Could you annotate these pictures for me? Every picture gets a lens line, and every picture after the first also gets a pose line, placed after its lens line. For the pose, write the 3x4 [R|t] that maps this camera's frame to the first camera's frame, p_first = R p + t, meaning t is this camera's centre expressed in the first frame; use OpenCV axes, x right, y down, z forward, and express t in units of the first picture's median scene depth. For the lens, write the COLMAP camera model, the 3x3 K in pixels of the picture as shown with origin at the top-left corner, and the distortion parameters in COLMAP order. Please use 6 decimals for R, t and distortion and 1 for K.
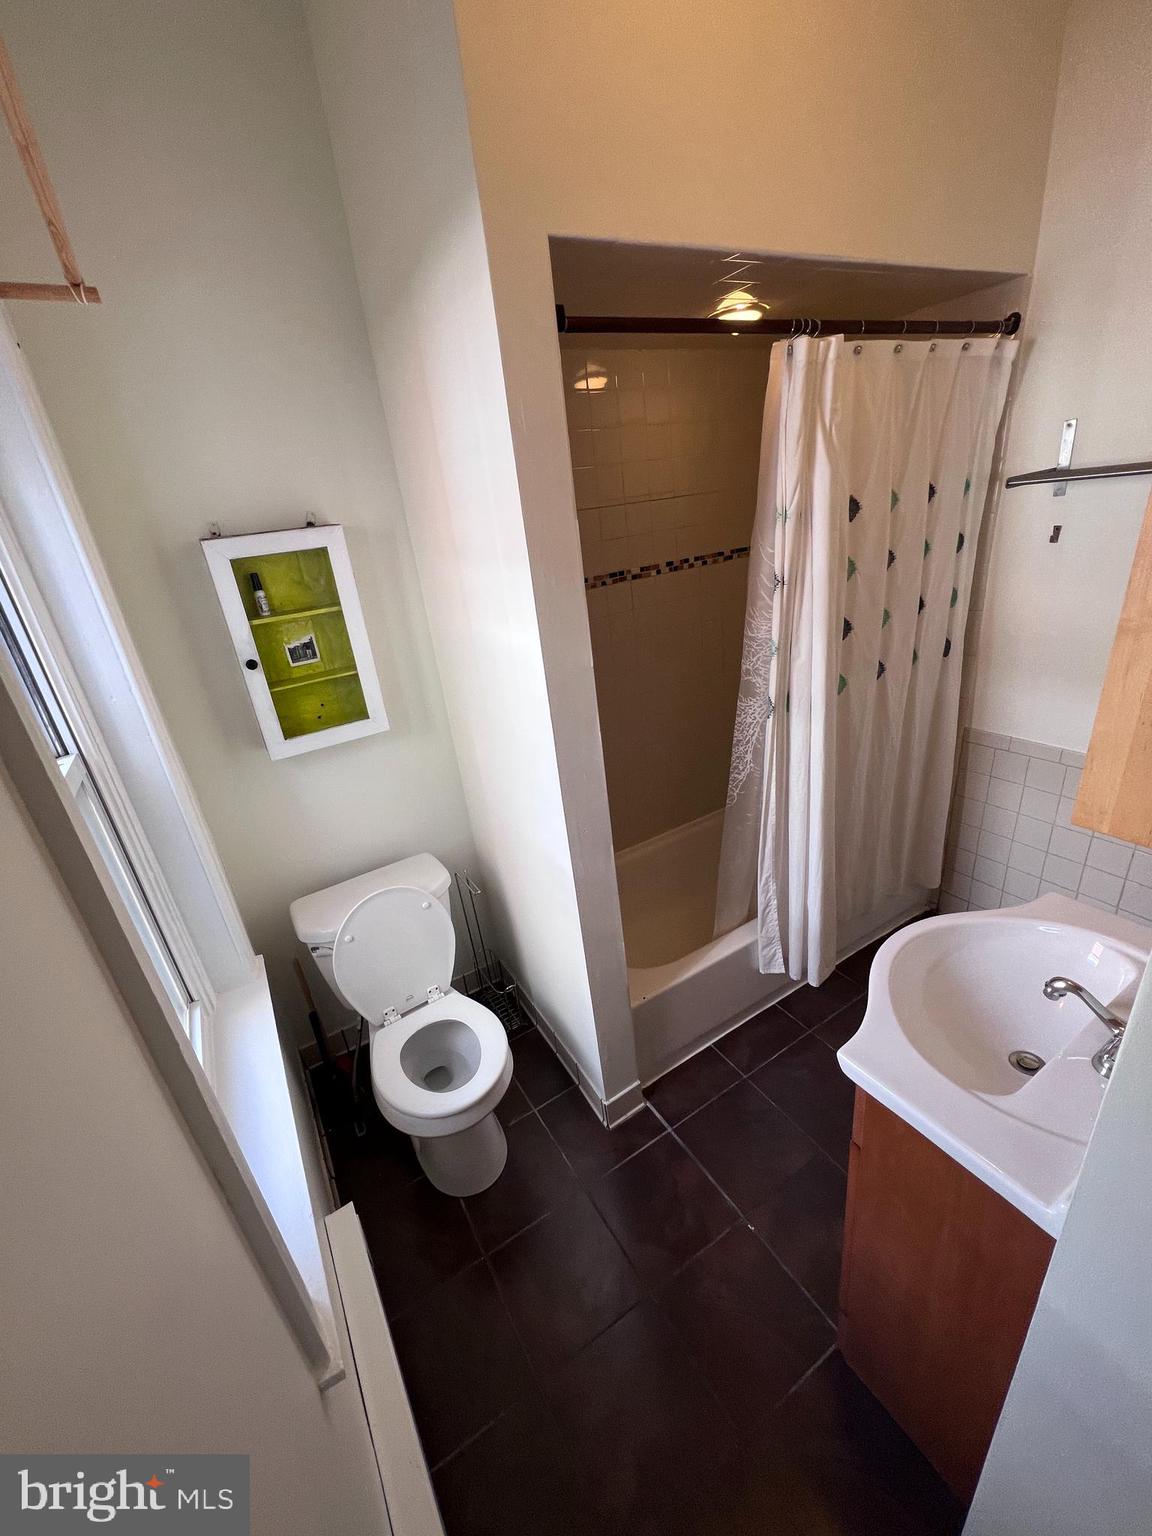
lens RADIAL K [[618.7, 0, 571.9], [0, 618.7, 770.1], [0, 0, 1]] dist [-0.001515, 0.000236]
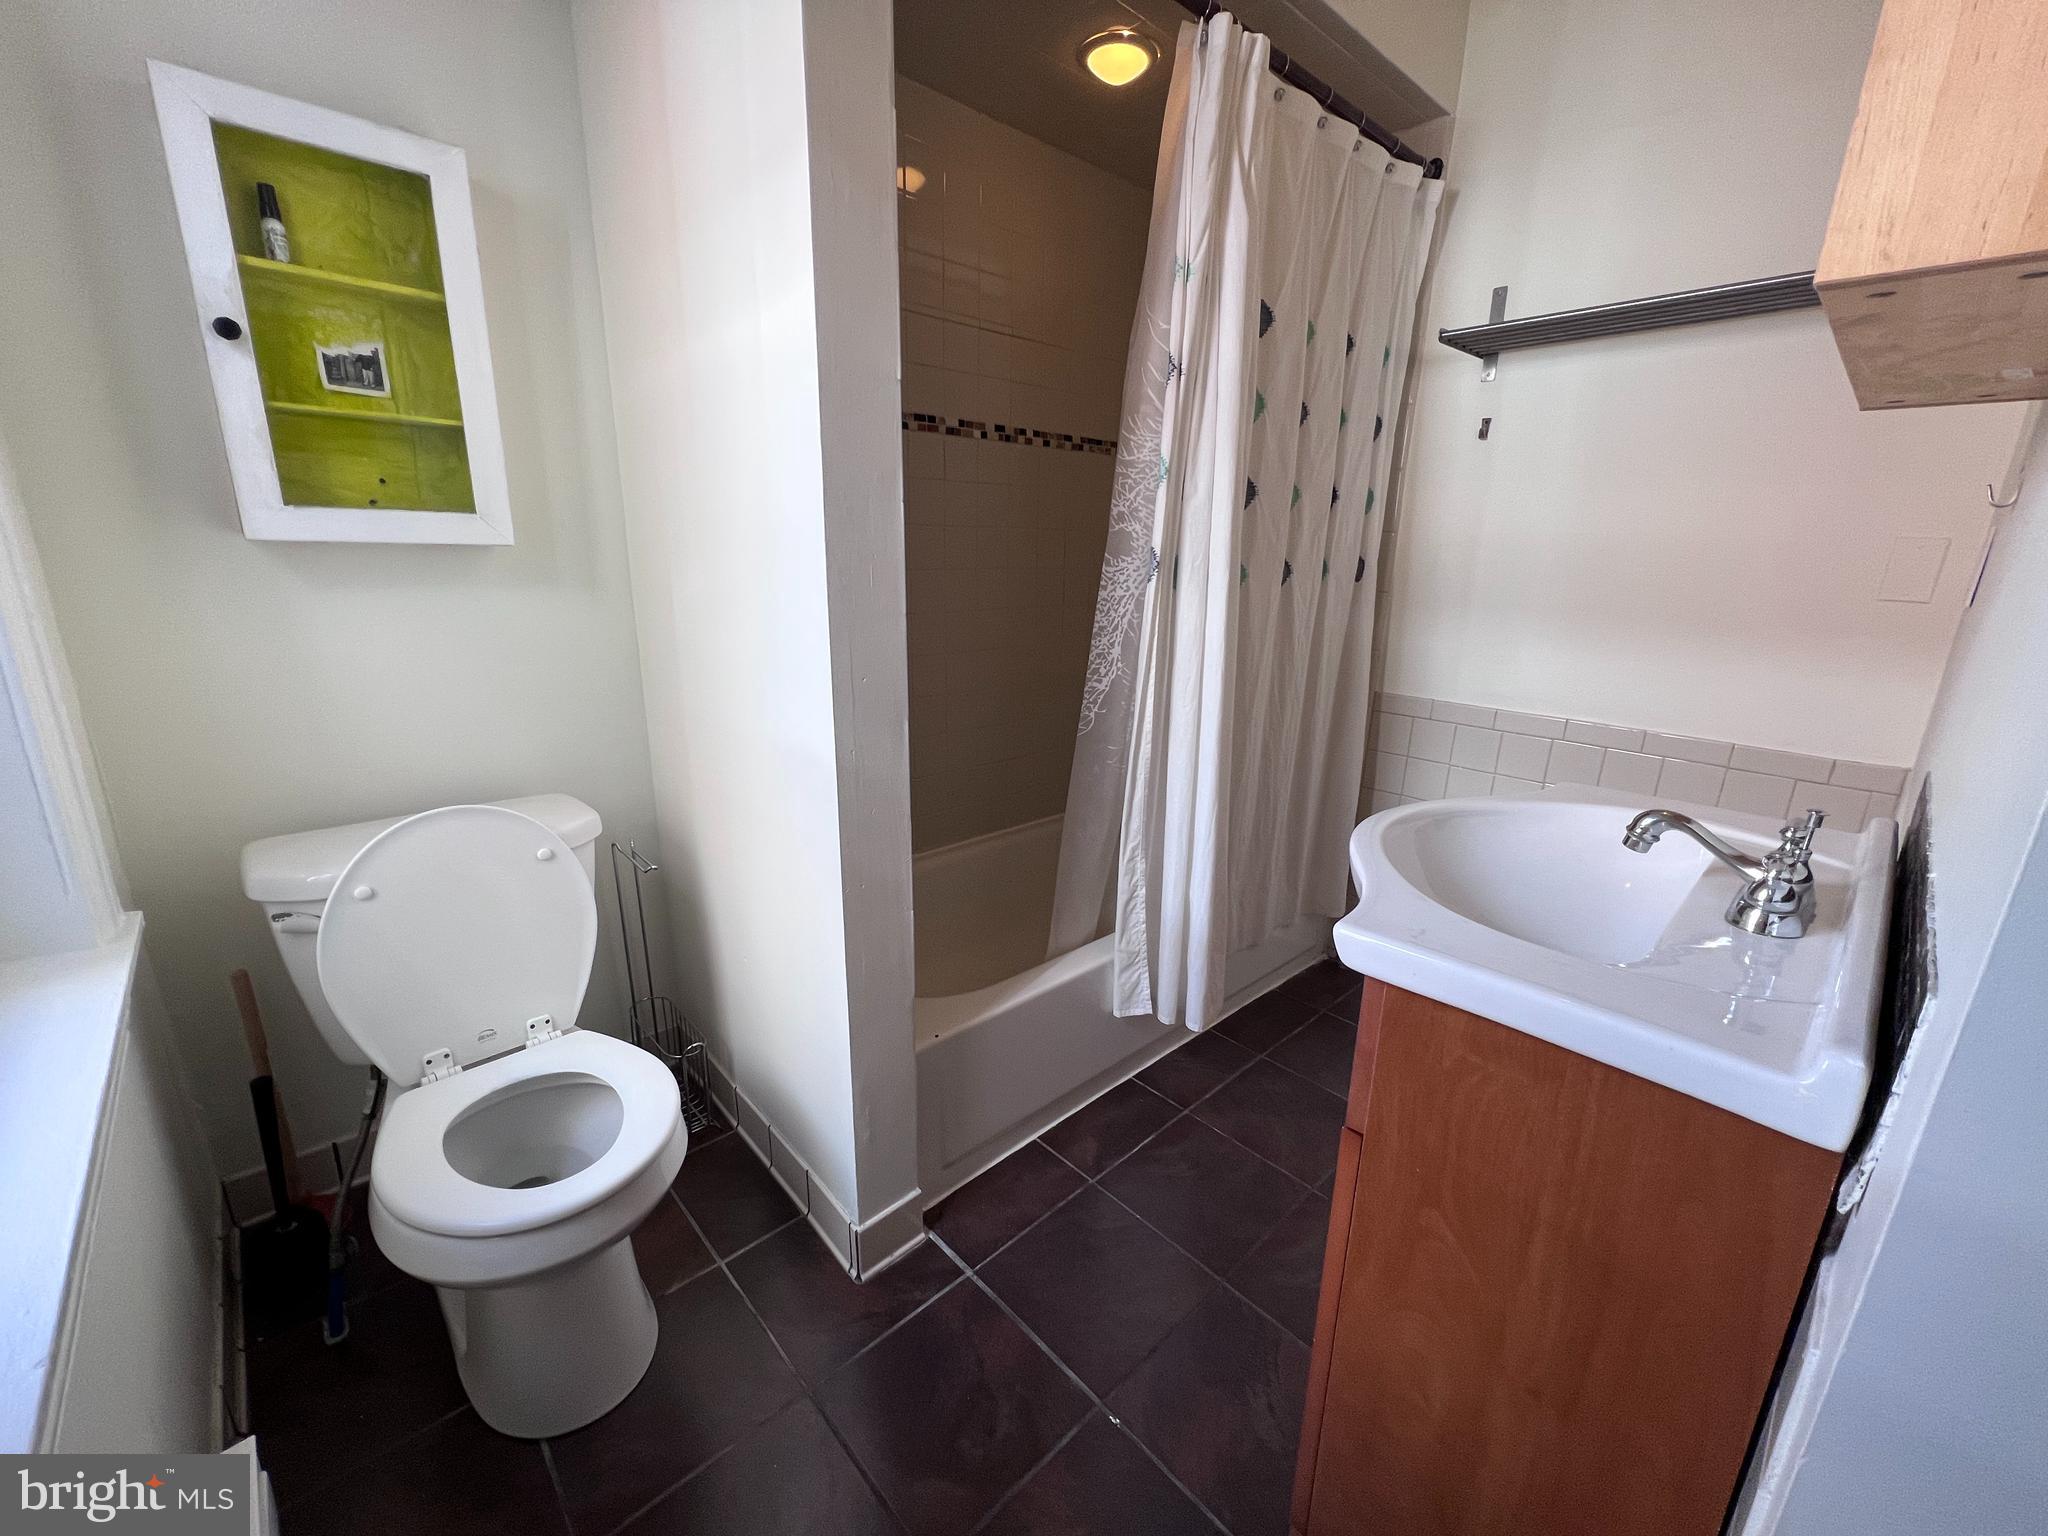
lens RADIAL K [[825.0, 0, 1030.8], [0, 825.0, 771.6], [0, 0, 1]] dist [-0.001515, 0.000236]
pose [[0.967065, 0.076026, 0.242909, -0.005983], [-0.039006, 0.987343, -0.153730, 0.239545], [-0.251522, 0.139192, 0.957790, 0.193753]]
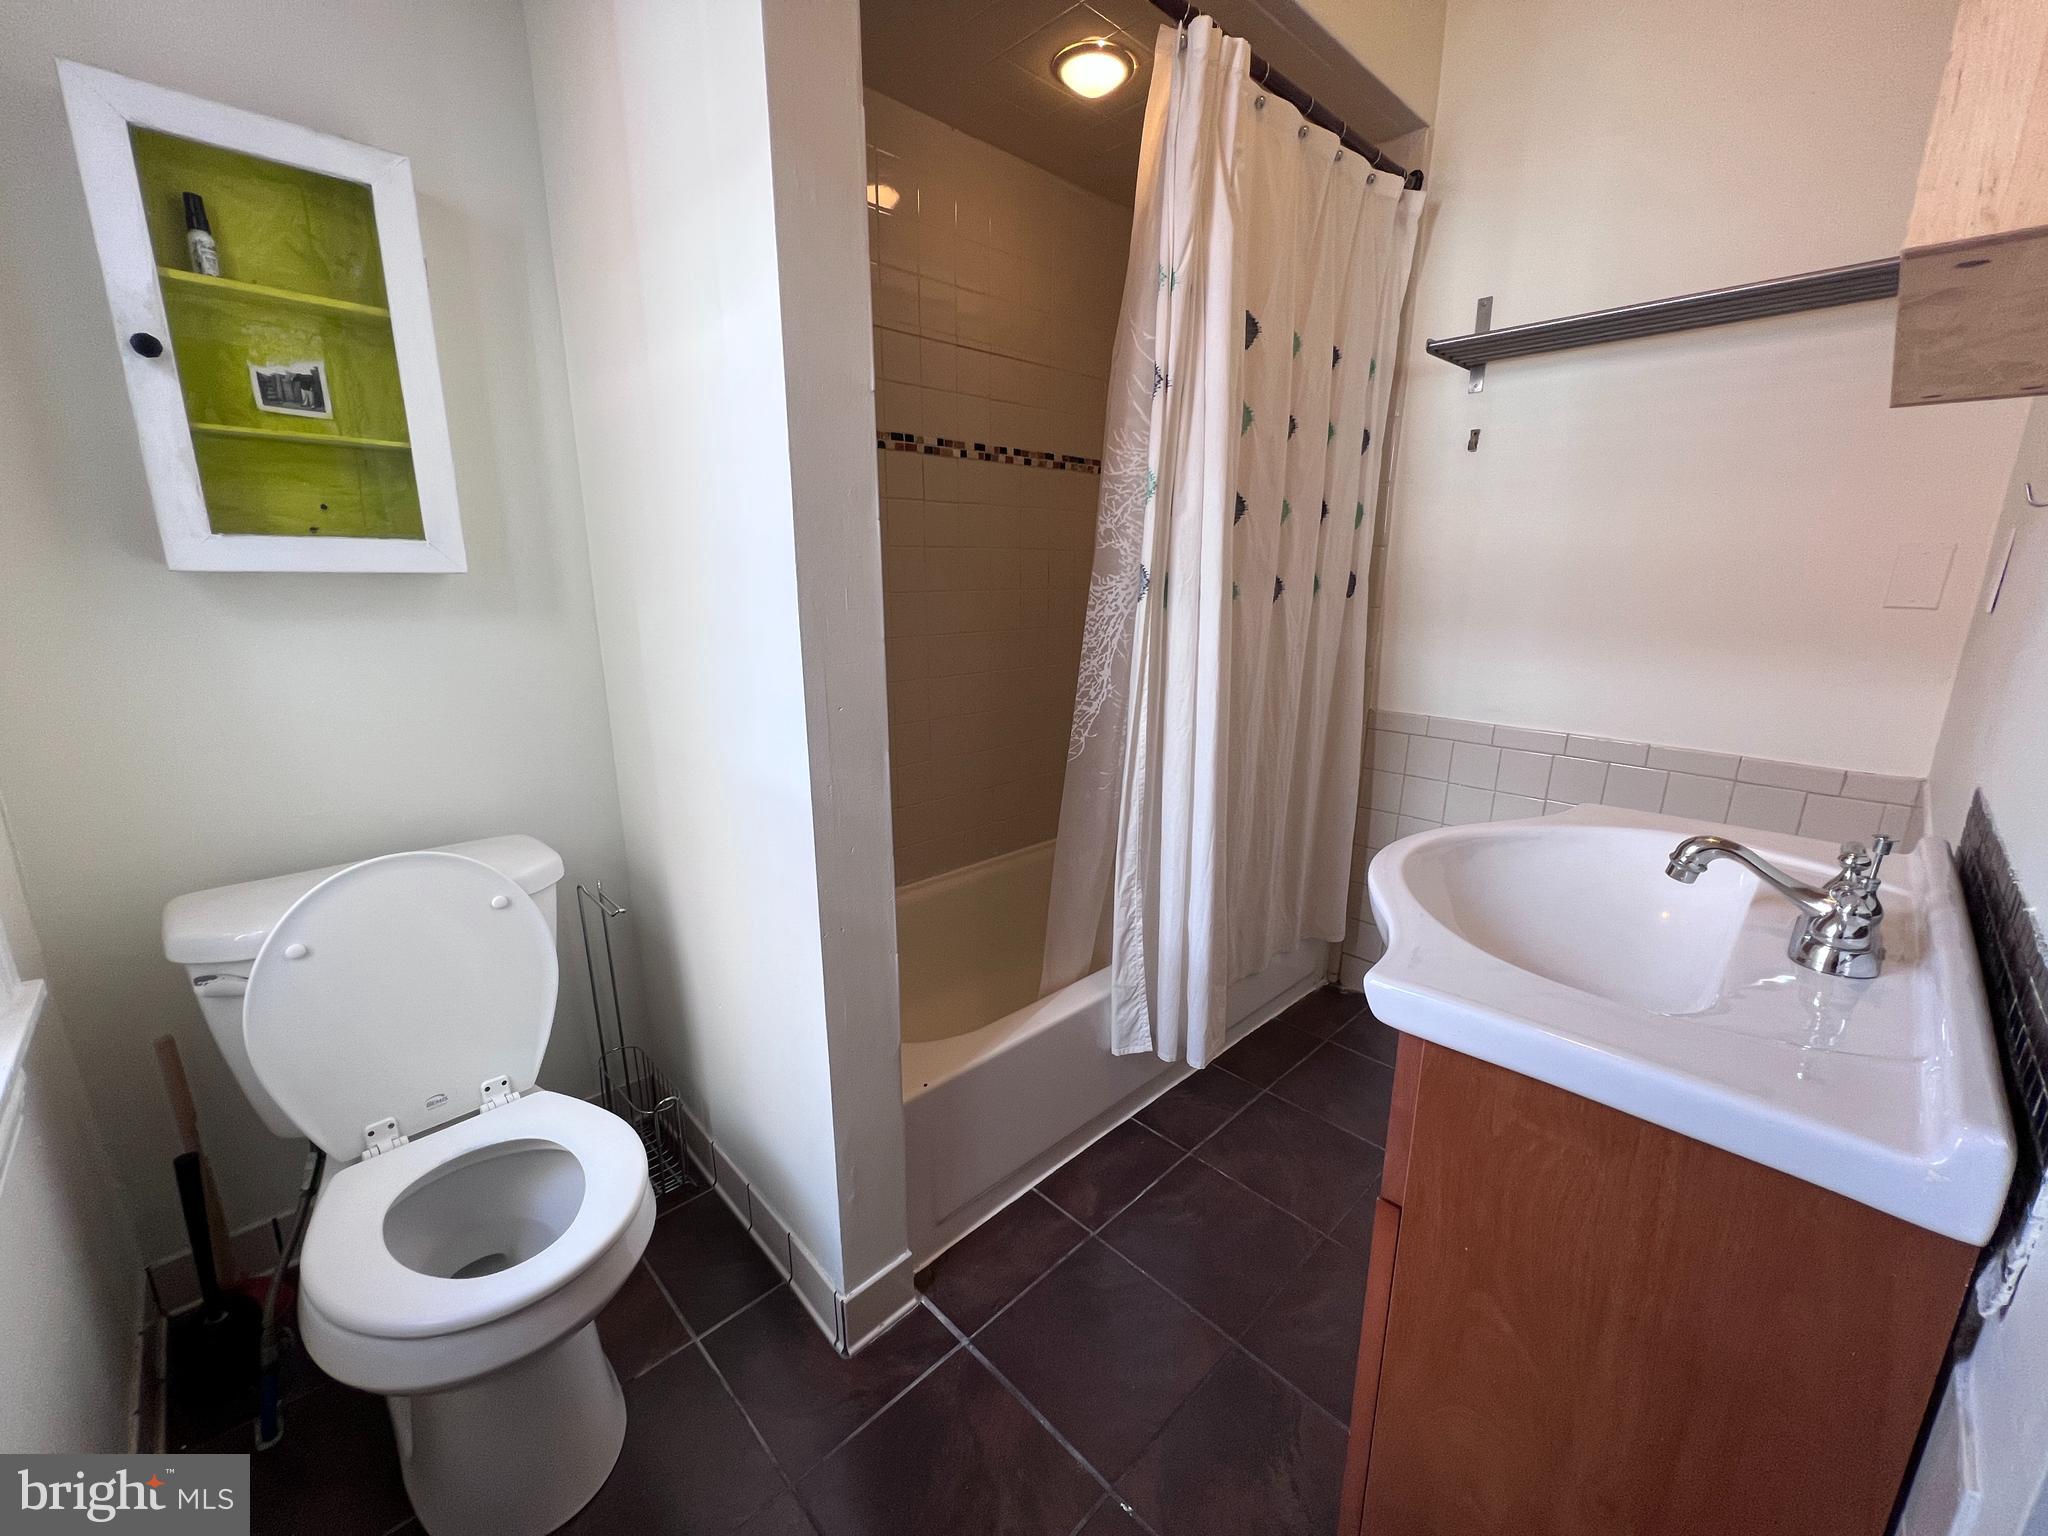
lens RADIAL K [[825.0, 0, 1030.8], [0, 825.0, 771.6], [0, 0, 1]] dist [-0.001515, 0.000236]
pose [[0.963953, 0.062621, 0.258598, -0.000143], [-0.015904, 0.983733, -0.178933, 0.225504], [-0.265597, 0.168370, 0.949268, 0.231346]]
